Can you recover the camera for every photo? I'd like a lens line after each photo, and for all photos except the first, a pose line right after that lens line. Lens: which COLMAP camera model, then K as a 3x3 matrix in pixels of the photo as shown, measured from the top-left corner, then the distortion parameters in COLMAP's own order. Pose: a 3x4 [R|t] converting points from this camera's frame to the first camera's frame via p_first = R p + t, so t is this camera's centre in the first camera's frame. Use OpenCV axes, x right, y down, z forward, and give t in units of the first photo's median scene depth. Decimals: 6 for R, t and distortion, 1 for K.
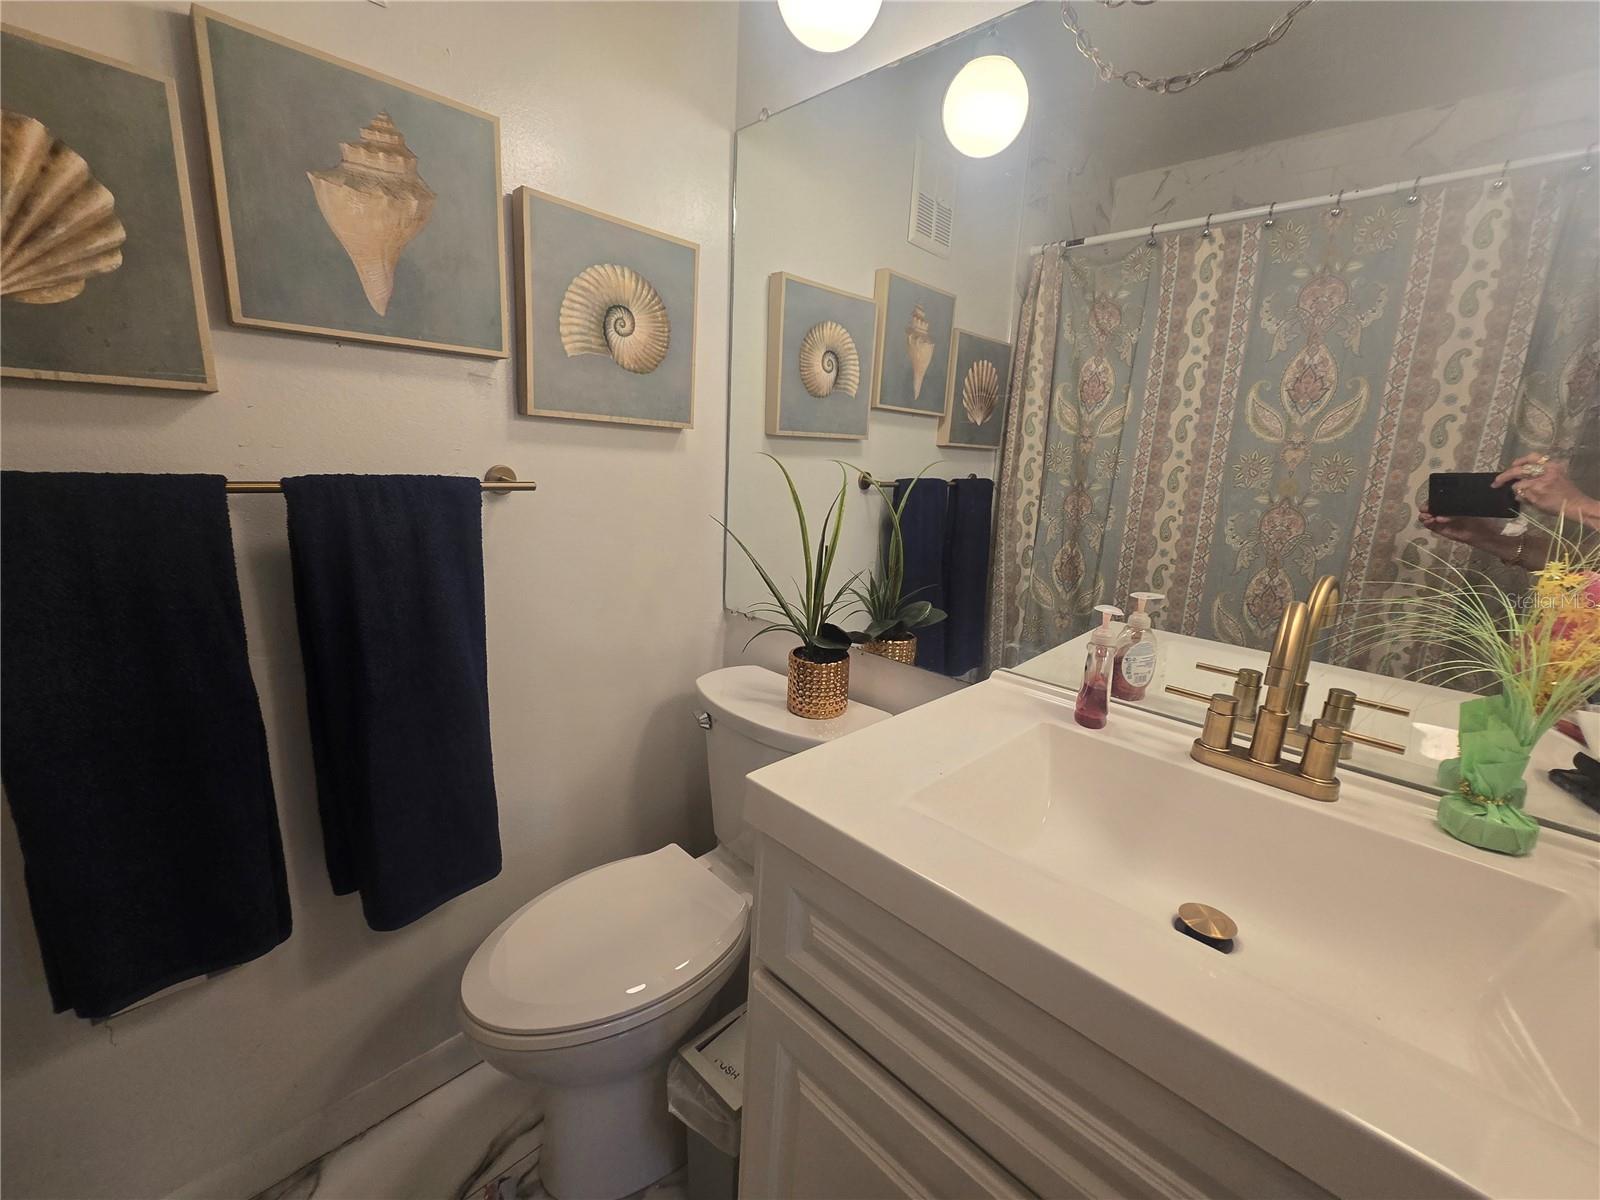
lens RADIAL K [[656.0, 0, 800.0], [0, 656.0, 600.0], [0, 0, 1]] dist [-0.009161, 0.001946]
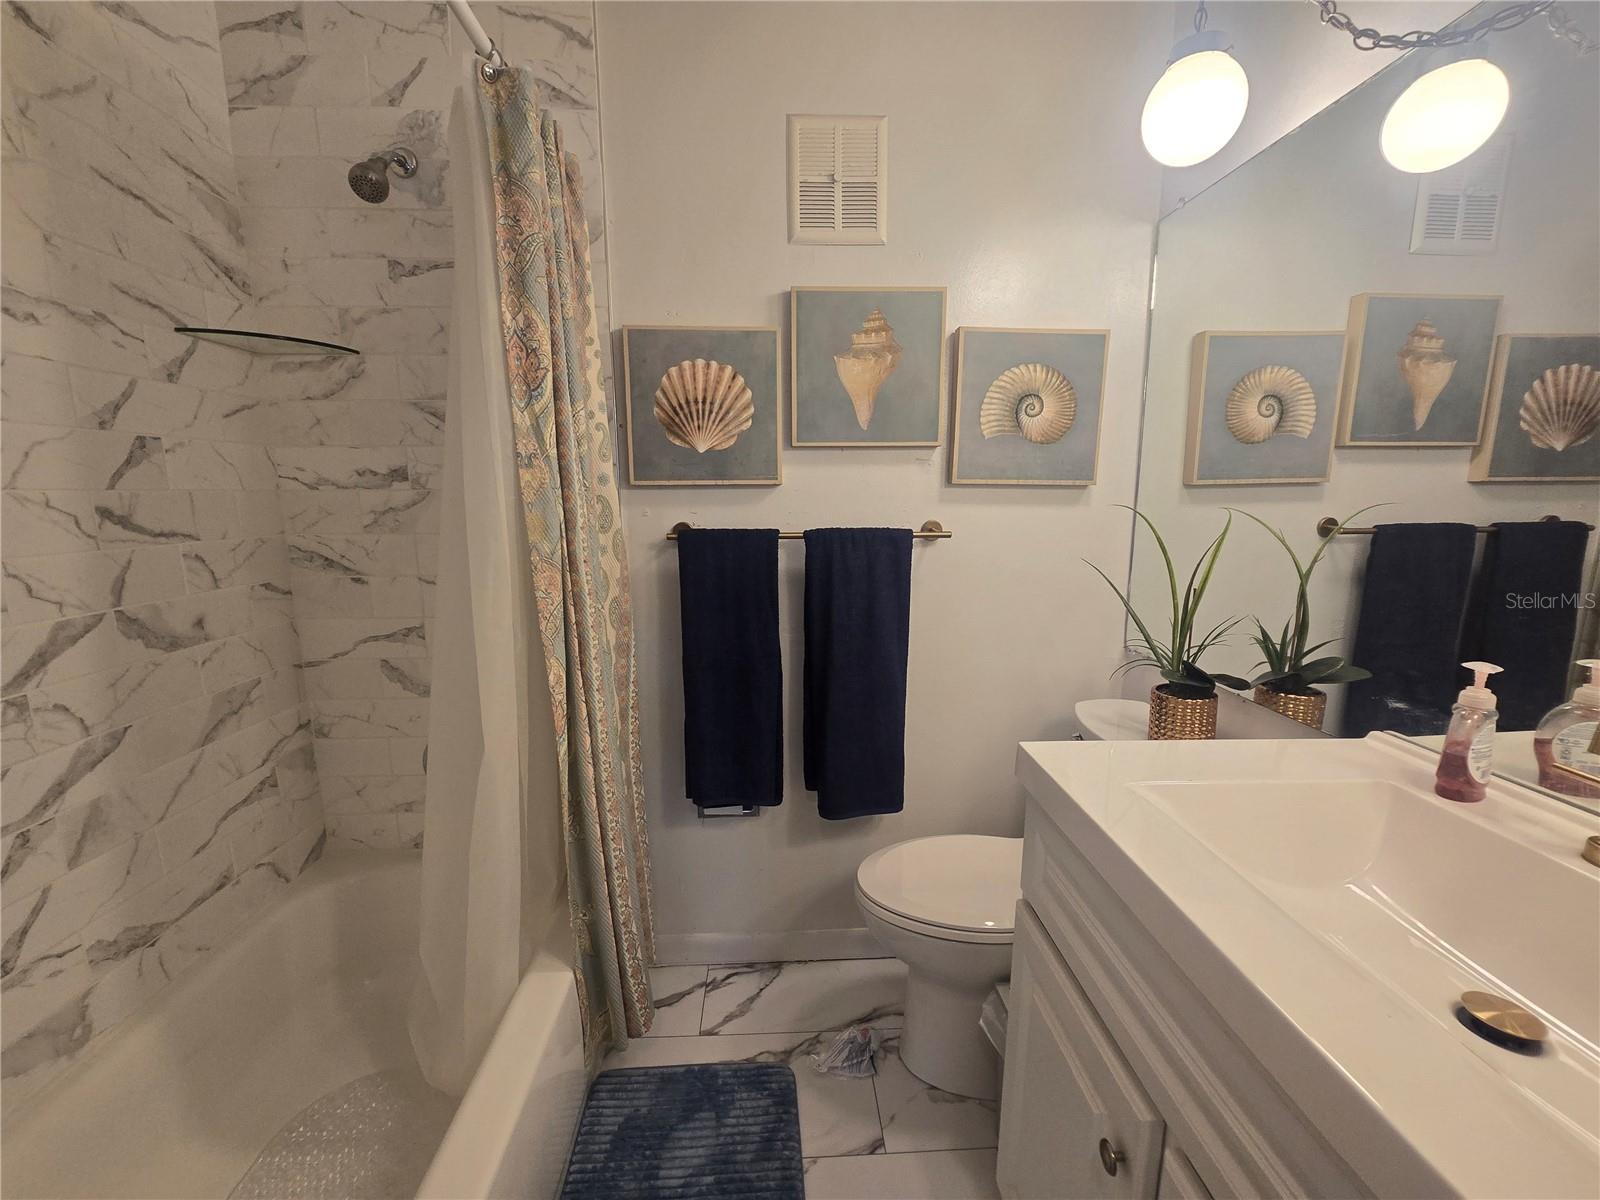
lens RADIAL K [[652.6, 0, 800.3], [0, 652.6, 596.9], [0, 0, 1]] dist [-0.007191, 0.001018]
pose [[0.730897, 0.055729, -0.680208, 0.282685], [-0.111360, 0.993042, -0.038299, 0.040781], [0.673341, 0.103740, 0.732018, -0.190062]]
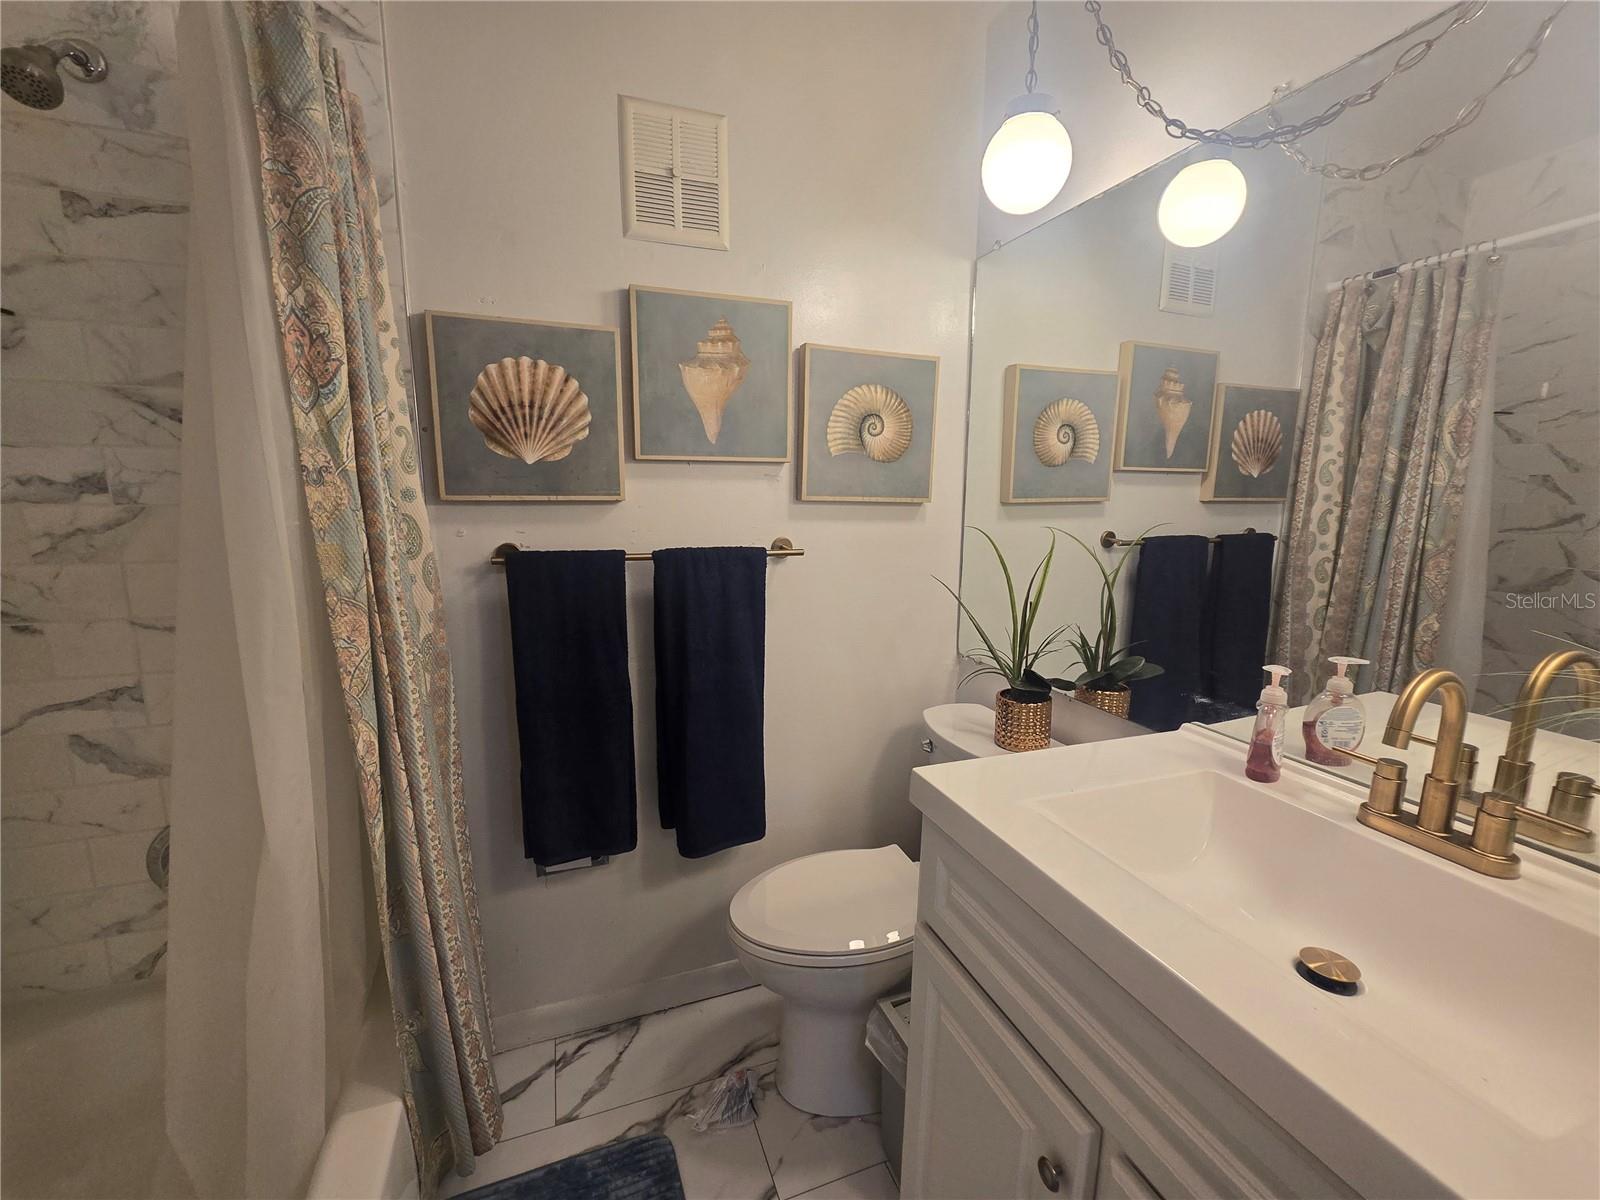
lens RADIAL K [[656.0, 0, 800.0], [0, 656.0, 600.0], [0, 0, 1]] dist [-0.009161, 0.001946]
pose [[0.903089, 0.025111, -0.428718, 0.163944], [-0.057217, 0.996425, -0.062164, 0.009140], [0.425625, 0.080670, 0.901297, -0.209749]]
